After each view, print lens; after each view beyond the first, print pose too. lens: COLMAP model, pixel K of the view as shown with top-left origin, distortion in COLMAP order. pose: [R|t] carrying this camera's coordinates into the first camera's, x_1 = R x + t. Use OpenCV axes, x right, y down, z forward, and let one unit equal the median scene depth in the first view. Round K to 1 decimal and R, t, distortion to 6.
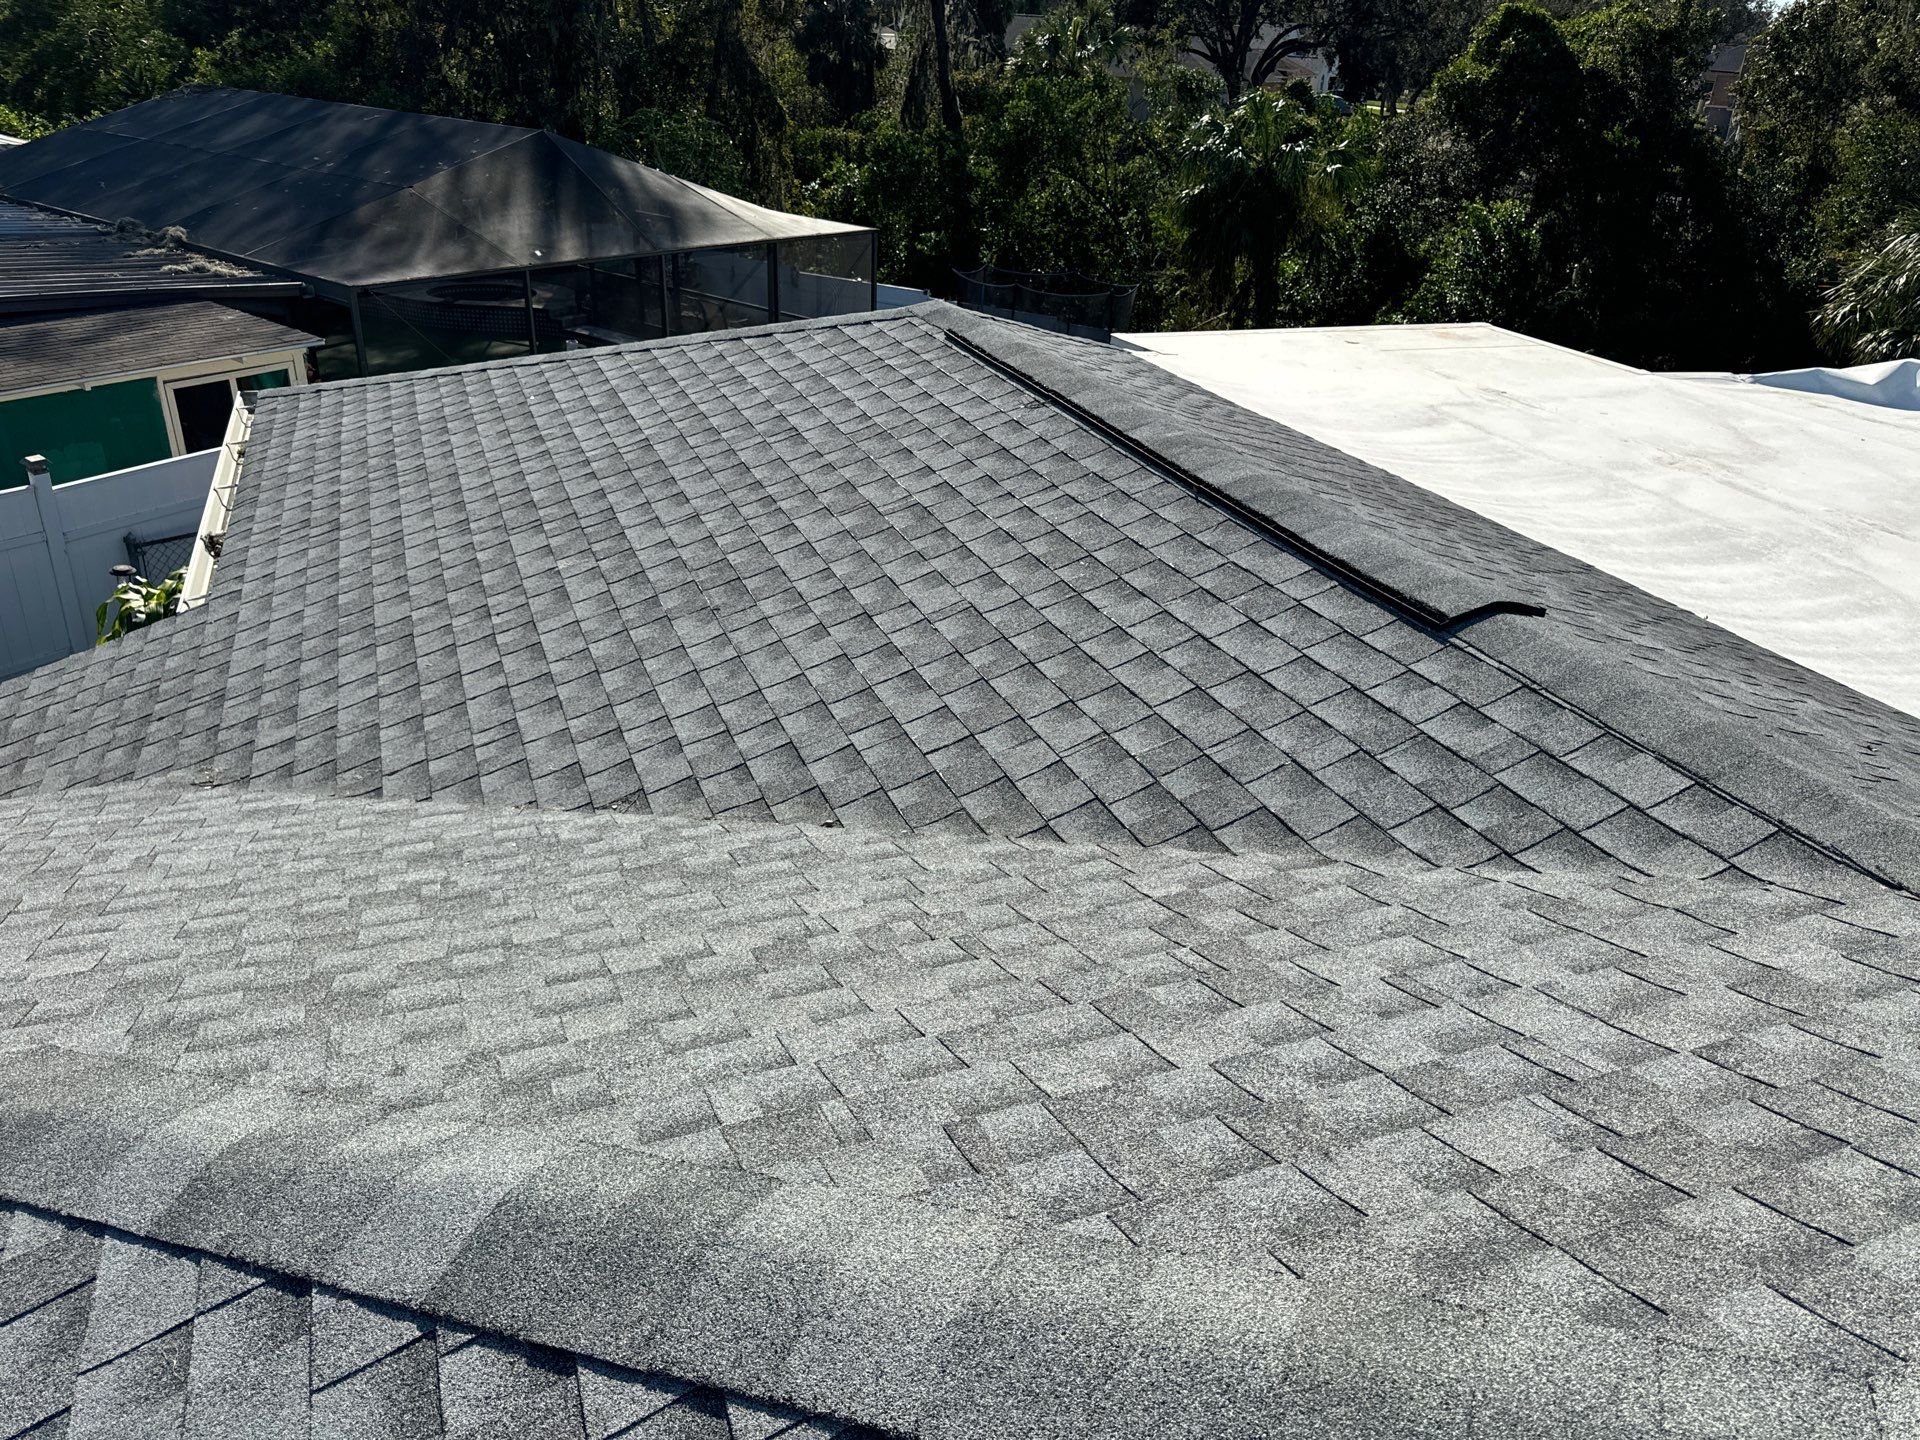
lens RADIAL K [[1357.6, 0, 957.5], [0, 1357.6, 705.4], [0, 0, 1]] dist [0.044889, -0.057466]
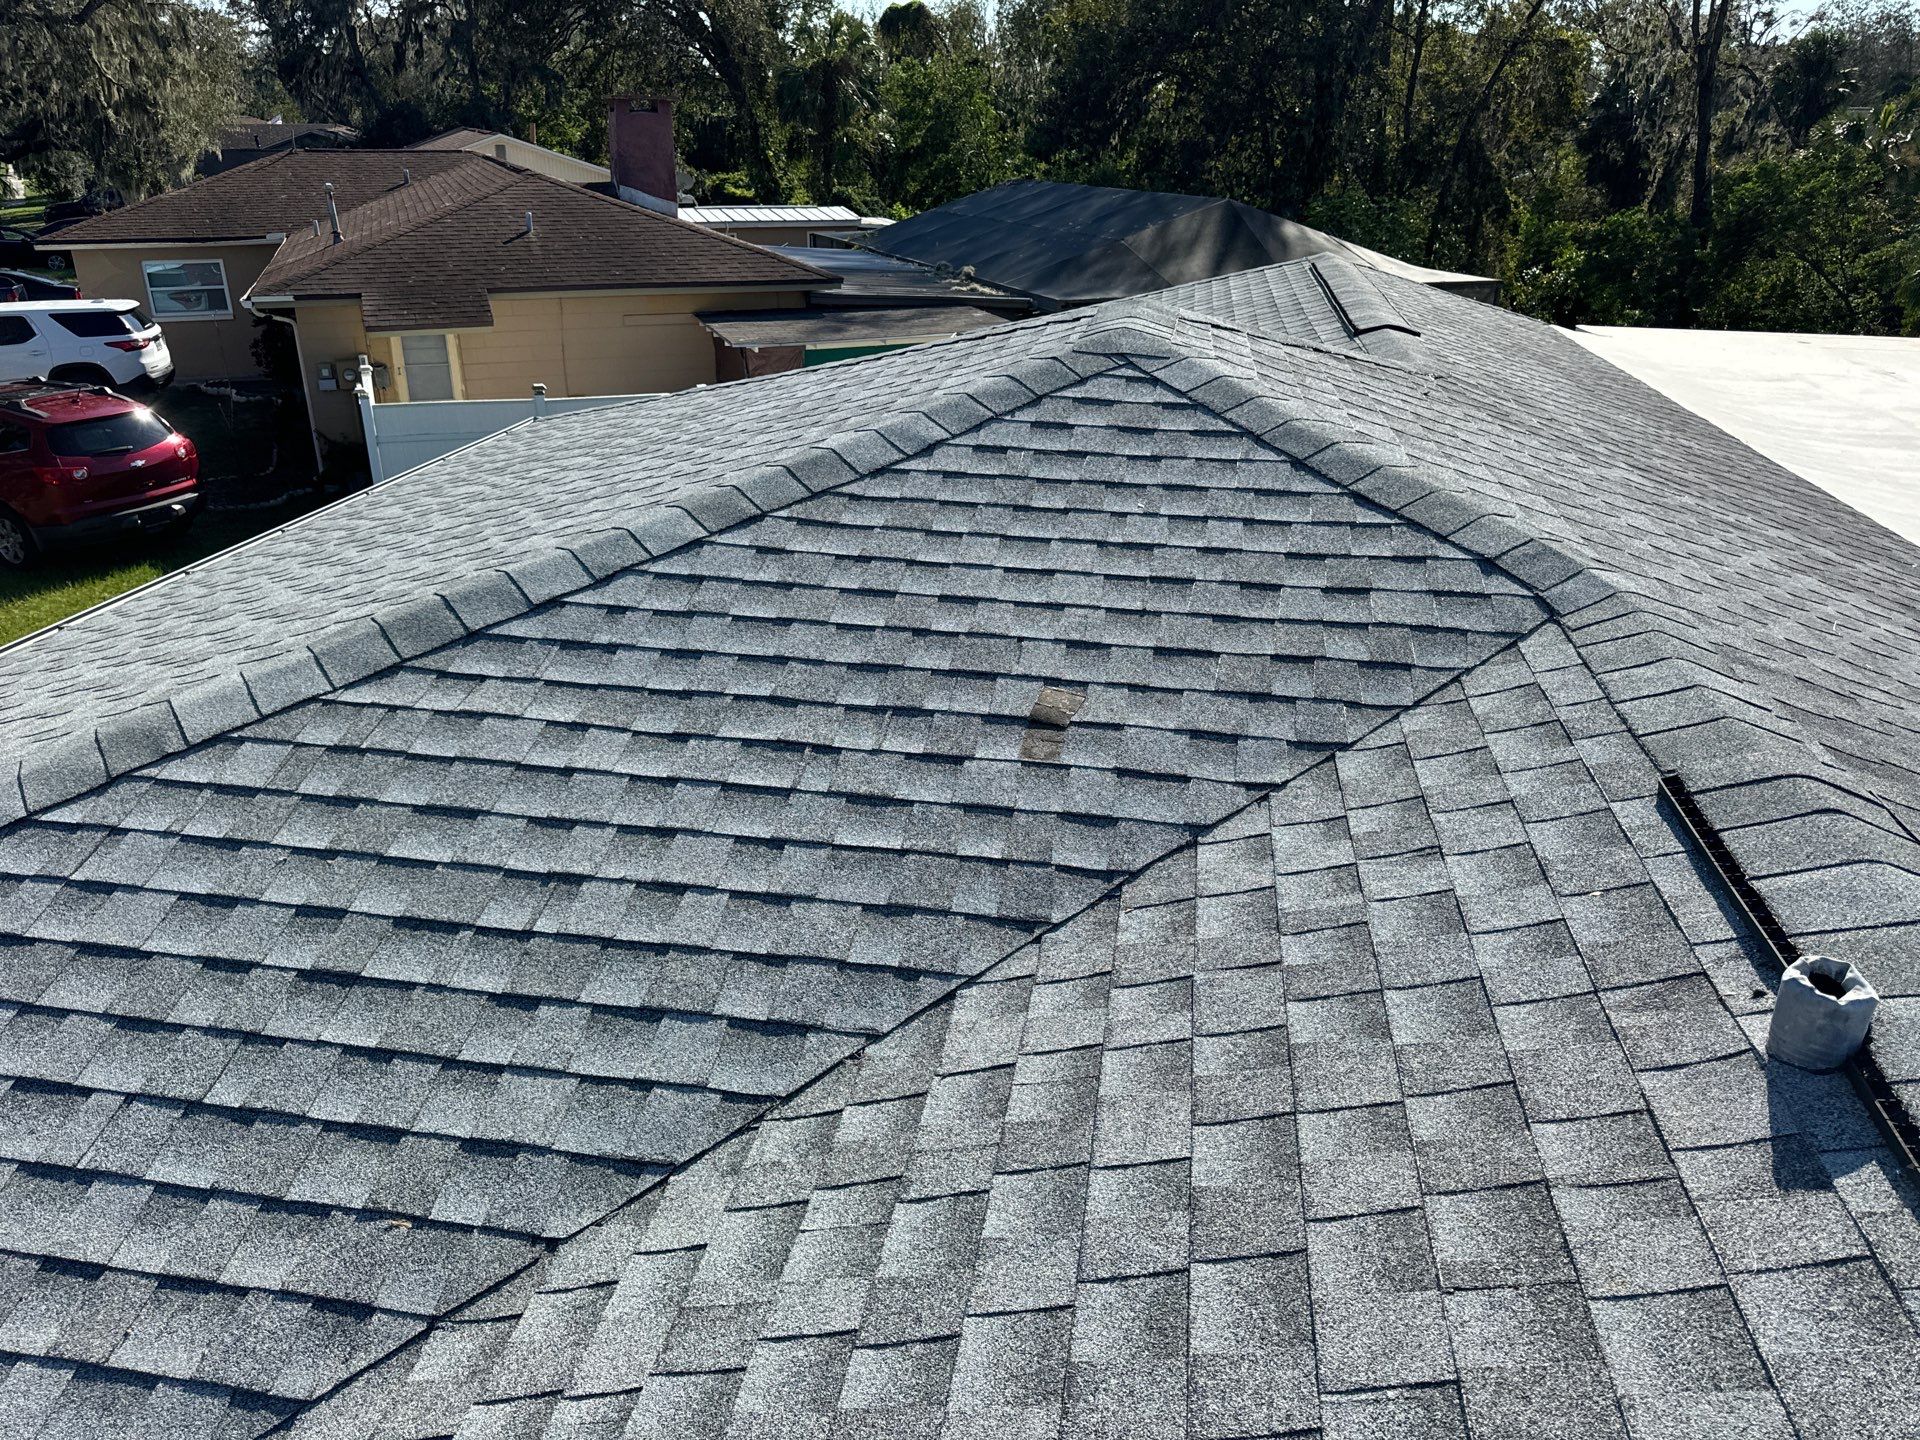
lens RADIAL K [[1357.6, 0, 957.5], [0, 1357.6, 705.4], [0, 0, 1]] dist [0.044889, -0.057466]
pose [[0.858875, 0.162213, -0.485819, 0.100490], [-0.196993, 0.980180, -0.020984, 0.071143], [0.472786, 0.113725, 0.873808, -0.112605]]
